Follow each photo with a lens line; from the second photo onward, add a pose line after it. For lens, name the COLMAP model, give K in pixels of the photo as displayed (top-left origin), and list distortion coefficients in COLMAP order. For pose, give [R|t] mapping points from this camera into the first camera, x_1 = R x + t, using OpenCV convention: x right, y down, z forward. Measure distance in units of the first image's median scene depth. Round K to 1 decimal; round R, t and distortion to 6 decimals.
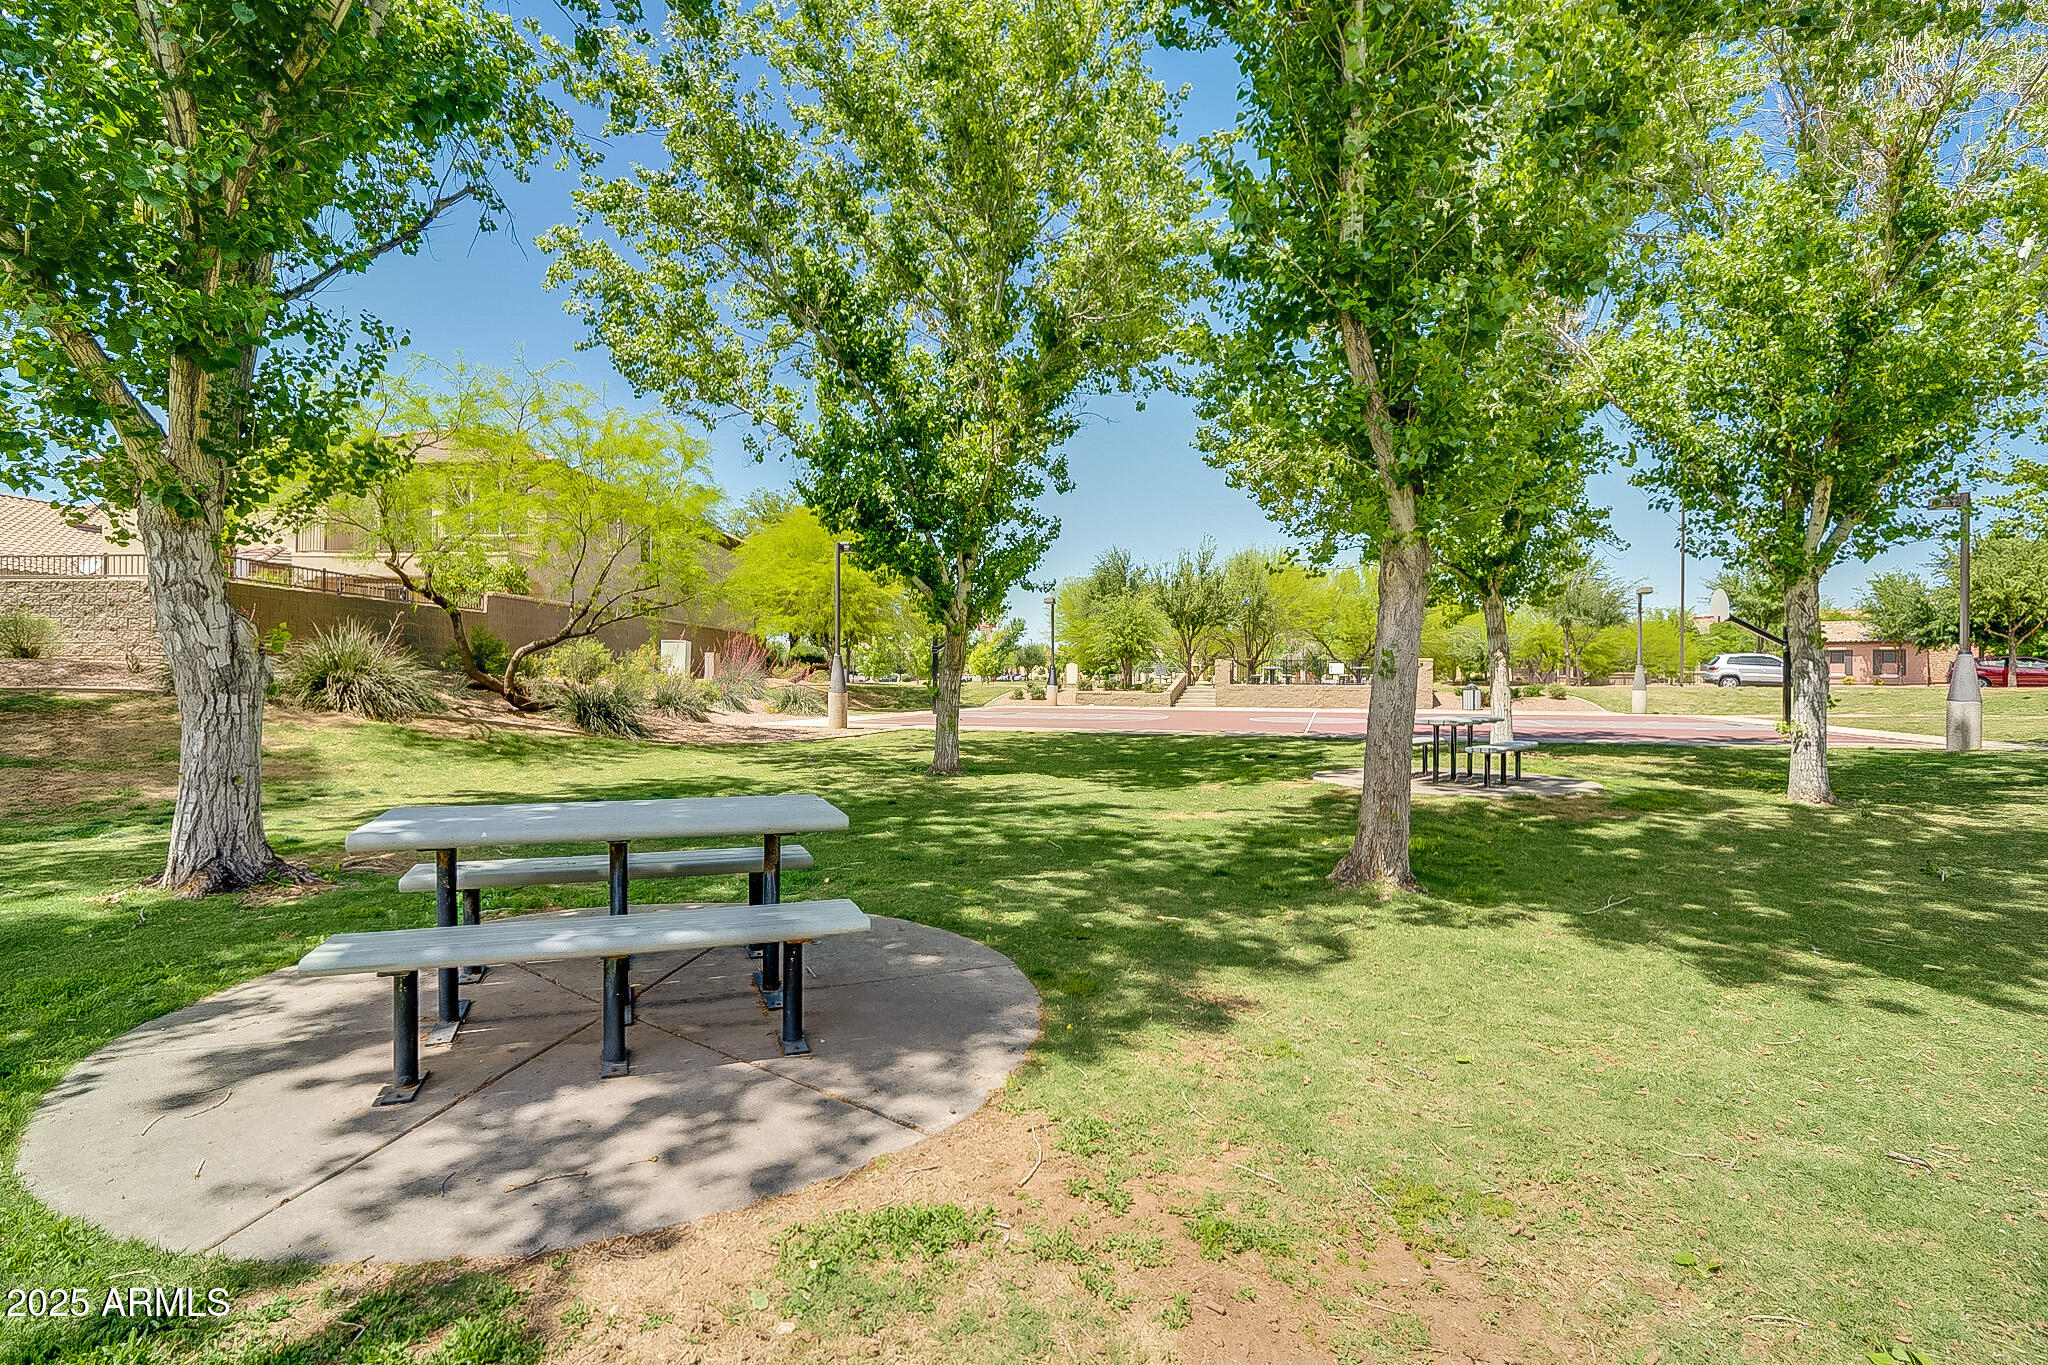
lens RADIAL K [[963.0, 0, 1024.0], [0, 963.0, 682.5], [0, 0, 1]] dist [-0.060268, 0.022049]
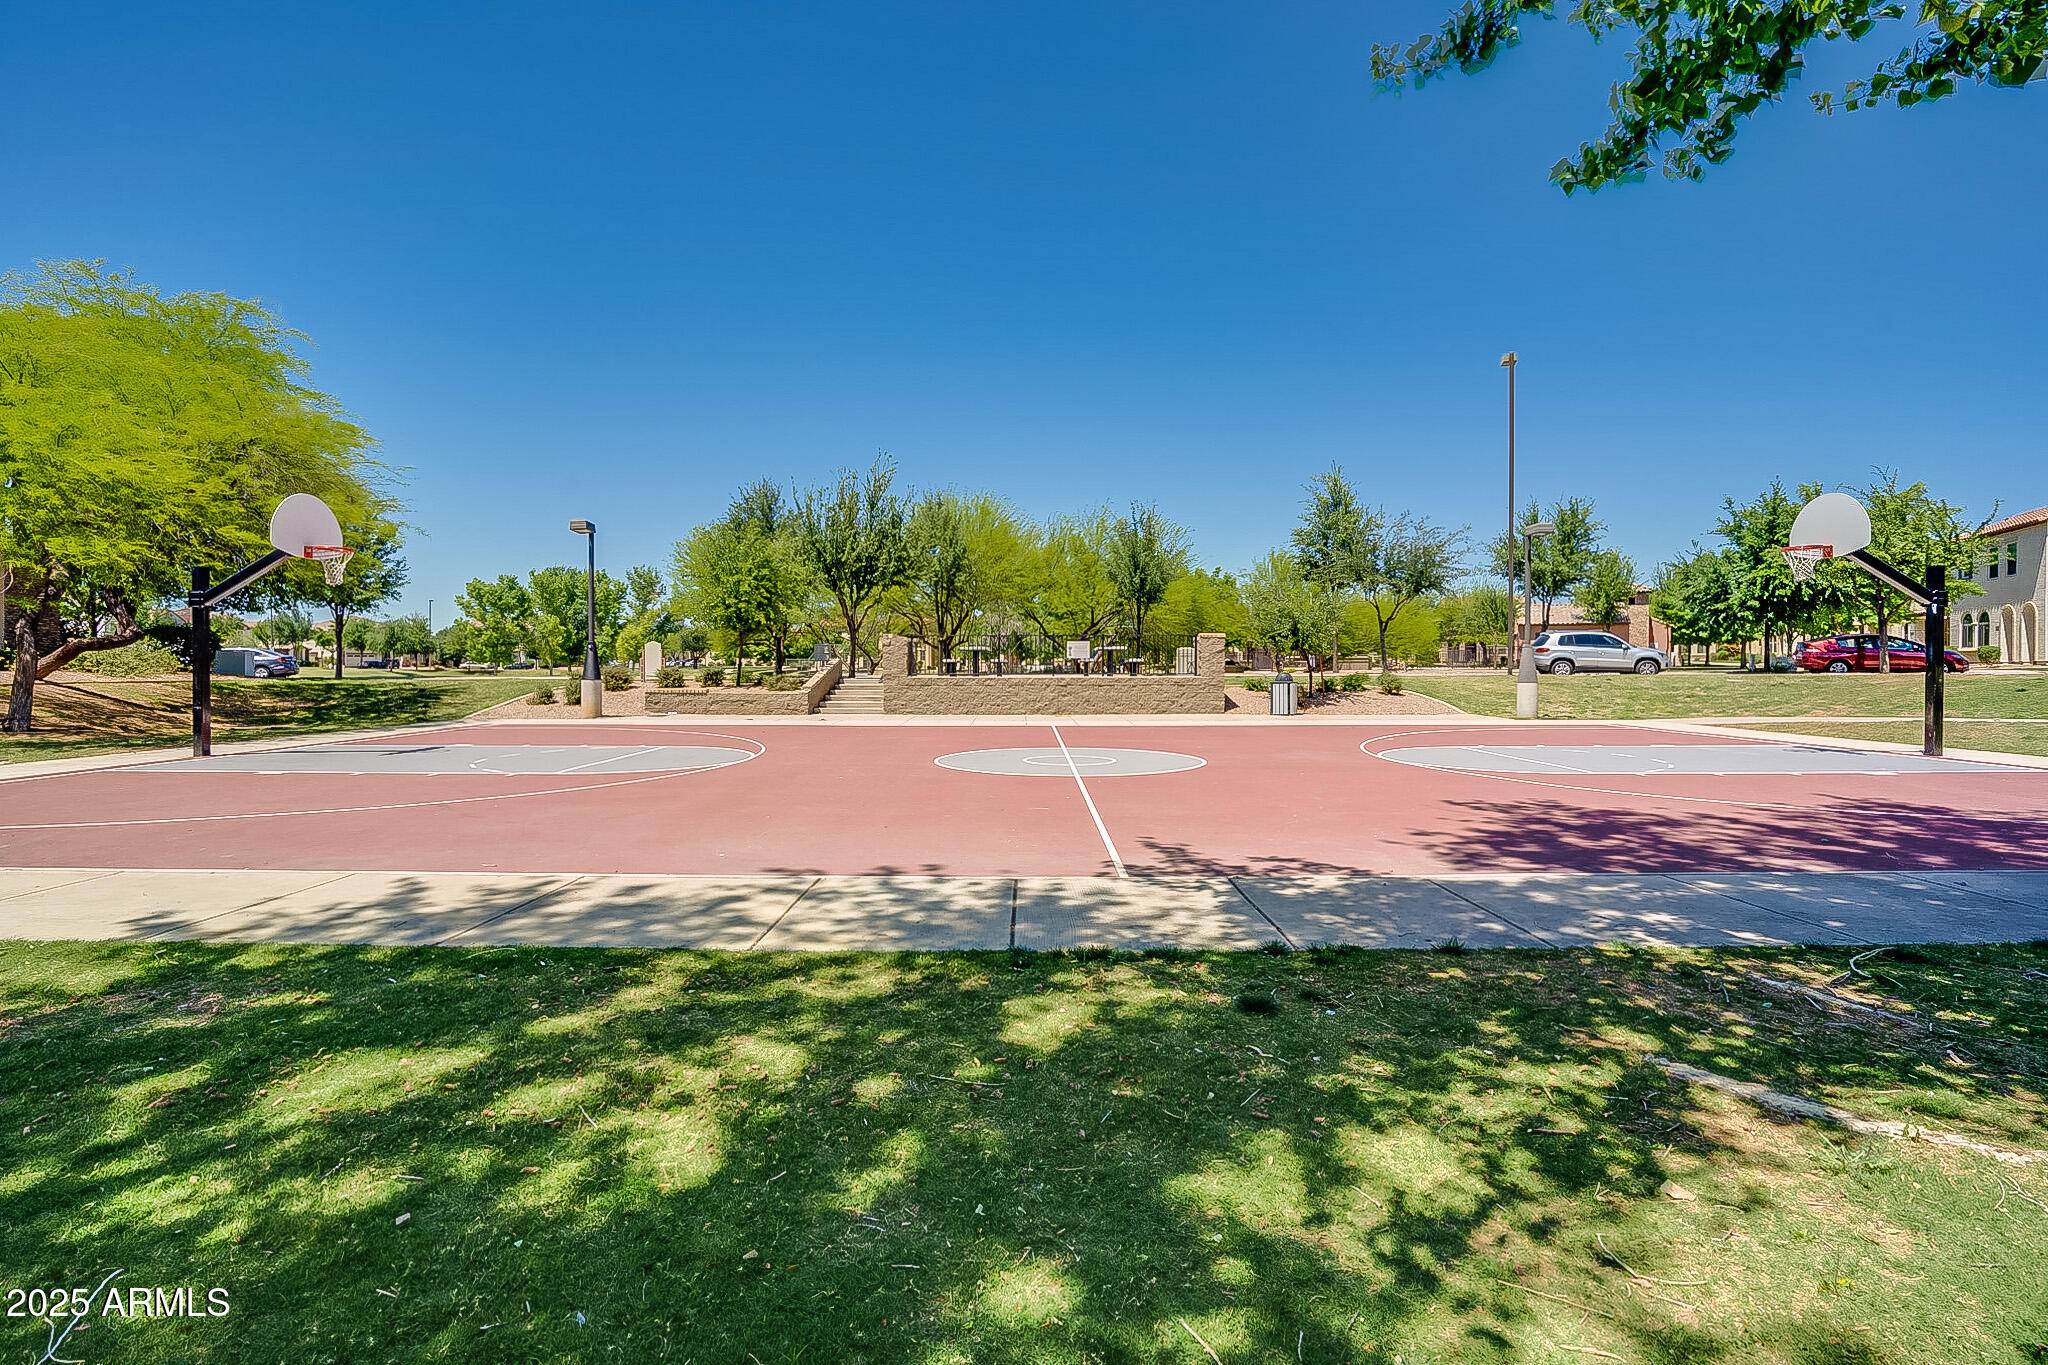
lens RADIAL K [[963.0, 0, 1024.0], [0, 963.0, 682.5], [0, 0, 1]] dist [-0.060268, 0.022049]
pose [[0.951008, -0.008991, 0.309035, 0.082435], [0.004359, 0.999868, 0.015674, -0.002376], [-0.309135, -0.013559, 0.950921, 0.346837]]
